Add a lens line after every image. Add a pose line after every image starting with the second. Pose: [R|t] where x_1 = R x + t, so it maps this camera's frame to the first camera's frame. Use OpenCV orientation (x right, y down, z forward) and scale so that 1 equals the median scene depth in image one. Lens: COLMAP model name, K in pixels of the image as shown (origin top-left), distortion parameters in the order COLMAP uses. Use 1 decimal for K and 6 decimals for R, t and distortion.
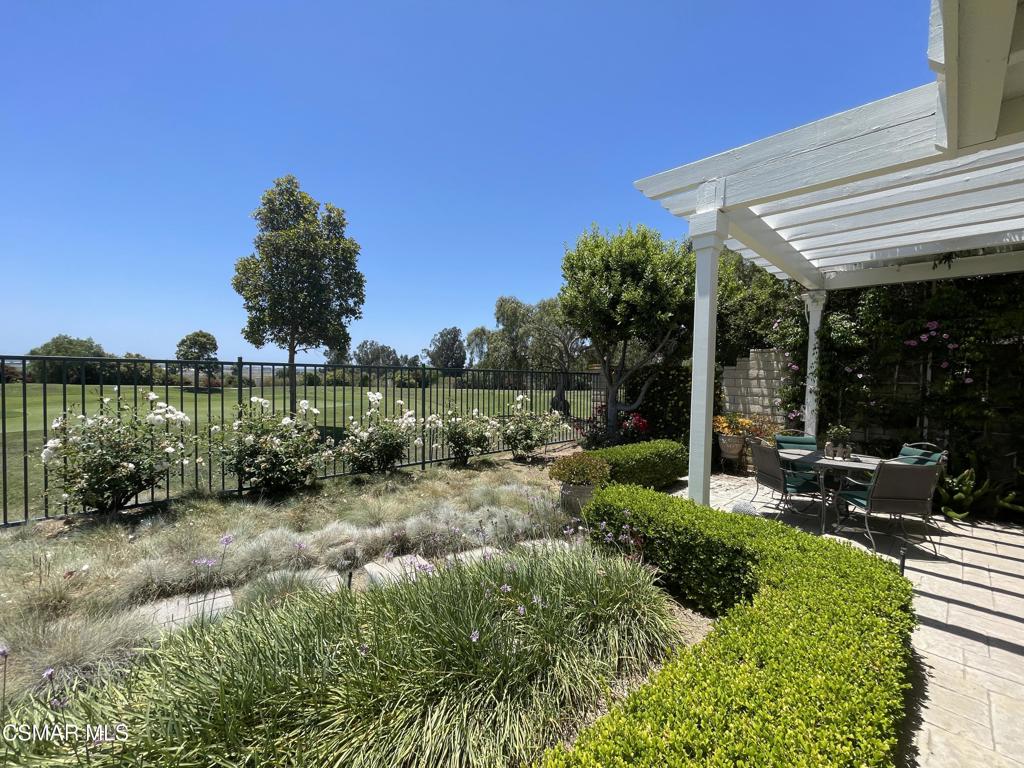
lens RADIAL K [[415.9, 0, 510.0], [0, 415.9, 384.1], [0, 0, 1]] dist [-0.002638, 0.001443]
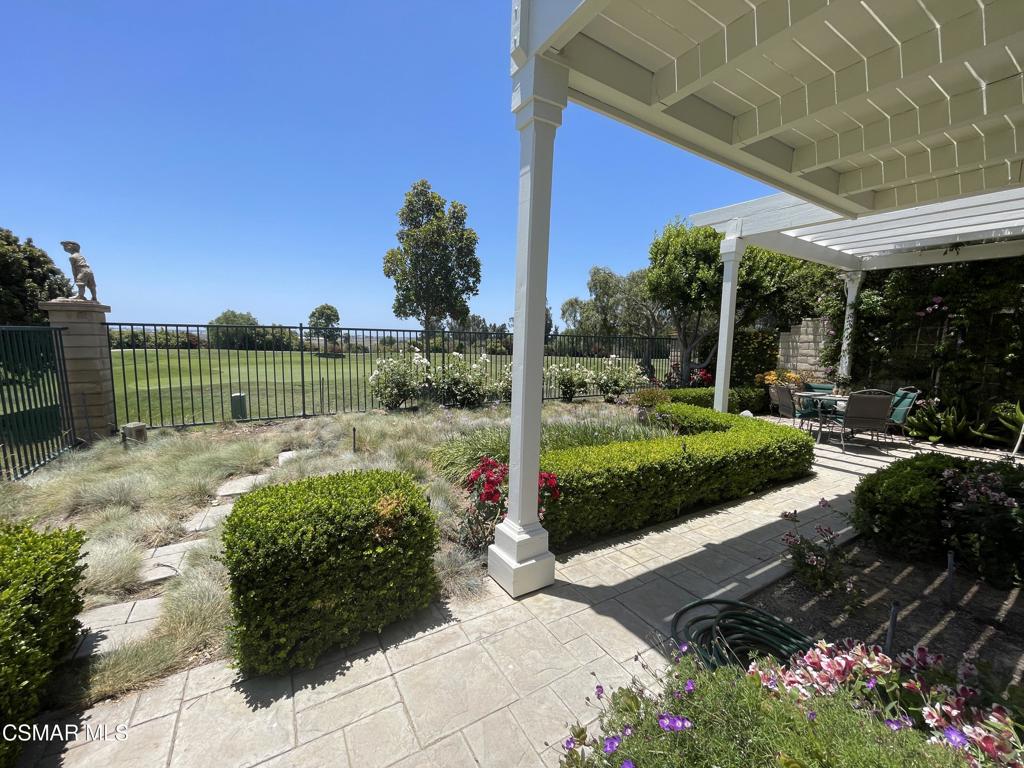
lens RADIAL K [[415.9, 0, 508.2], [0, 415.9, 388.0], [0, 0, 1]] dist [-0.002638, 0.001443]
pose [[0.978247, 0.022582, -0.206212, -0.011562], [-0.004747, 0.996234, 0.086575, 0.010873], [0.207391, -0.083713, 0.974670, -0.215609]]
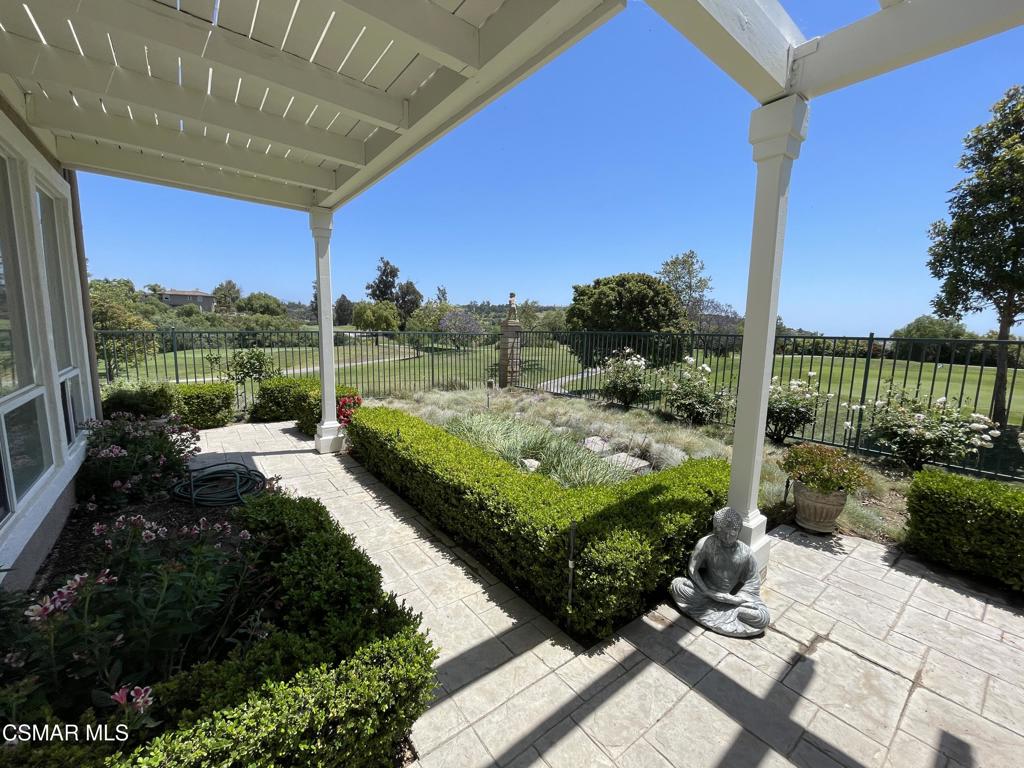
lens RADIAL K [[415.9, 0, 509.4], [0, 415.9, 391.1], [0, 0, 1]] dist [-0.002638, 0.001443]
pose [[-0.087472, 0.118912, -0.989044, 0.320654], [-0.054681, 0.990780, 0.123957, -0.001018], [0.994665, 0.064925, -0.080163, 0.159558]]
